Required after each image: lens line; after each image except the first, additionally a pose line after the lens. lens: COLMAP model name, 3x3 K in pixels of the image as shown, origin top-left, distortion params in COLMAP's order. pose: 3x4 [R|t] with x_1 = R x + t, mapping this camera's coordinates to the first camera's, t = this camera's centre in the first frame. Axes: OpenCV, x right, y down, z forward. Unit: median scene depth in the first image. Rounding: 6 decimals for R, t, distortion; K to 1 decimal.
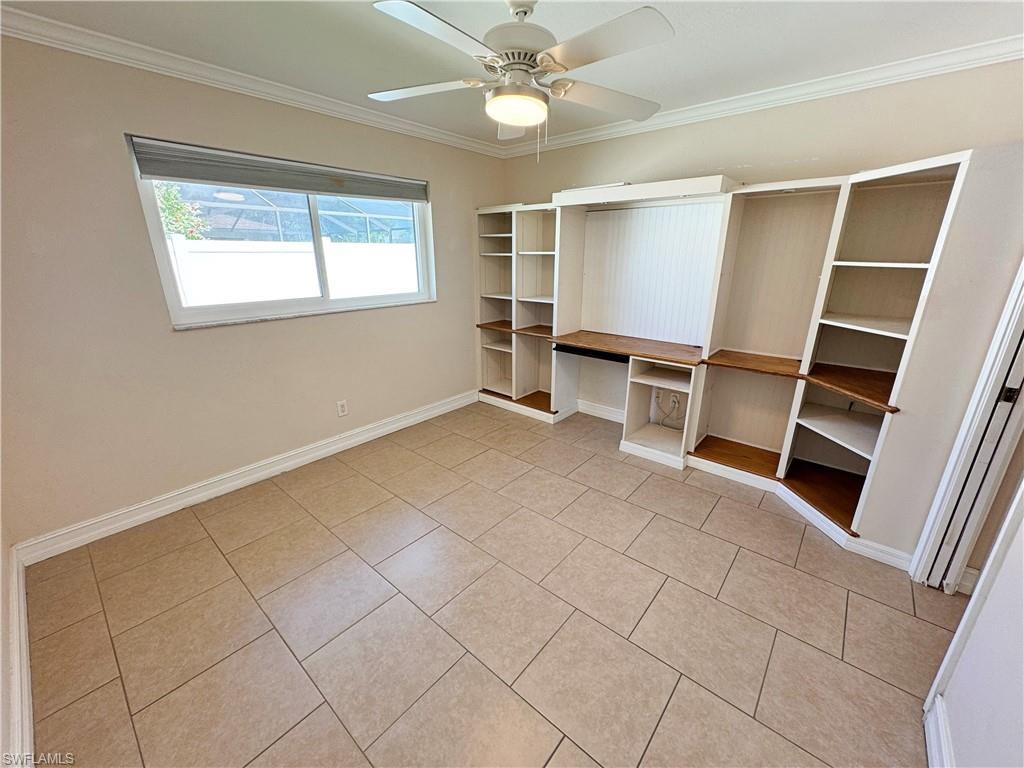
lens RADIAL K [[407.8, 0, 512.0], [0, 407.8, 384.0], [0, 0, 1]] dist [-0.002021, -0.000154]
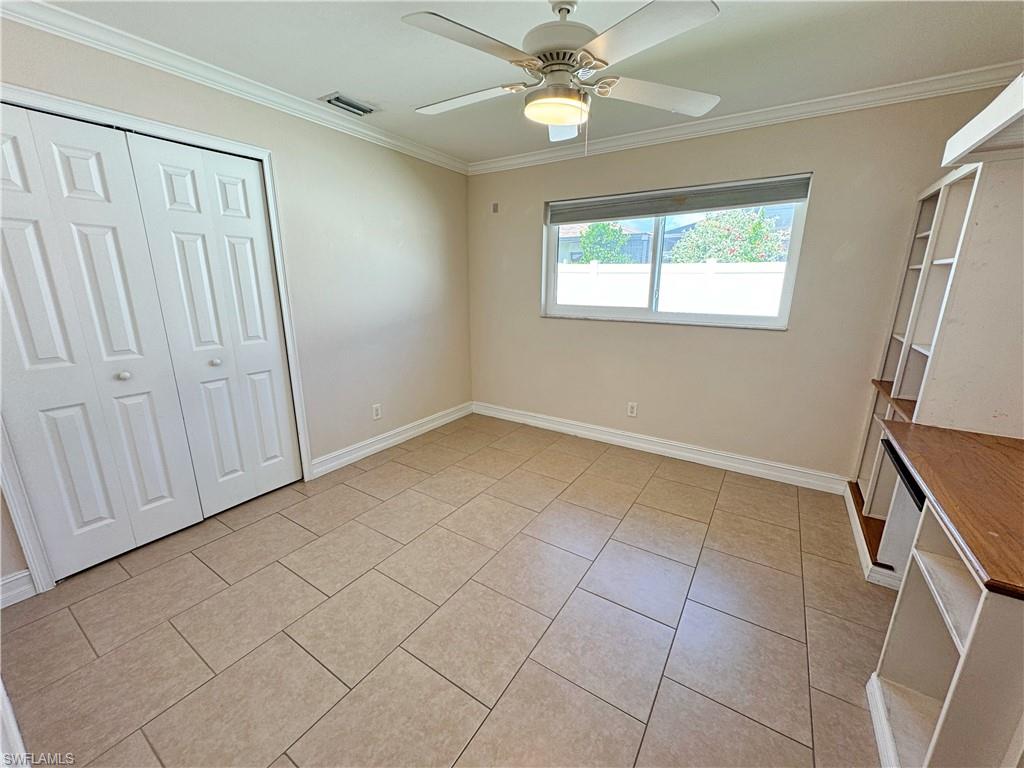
lens RADIAL K [[407.8, 0, 512.0], [0, 407.8, 384.0], [0, 0, 1]] dist [-0.002021, -0.000154]
pose [[0.127617, 0.245765, -0.960892, 0.994772], [-0.305203, 0.931535, 0.197722, -0.210321], [0.943698, 0.268035, 0.193887, 0.810468]]
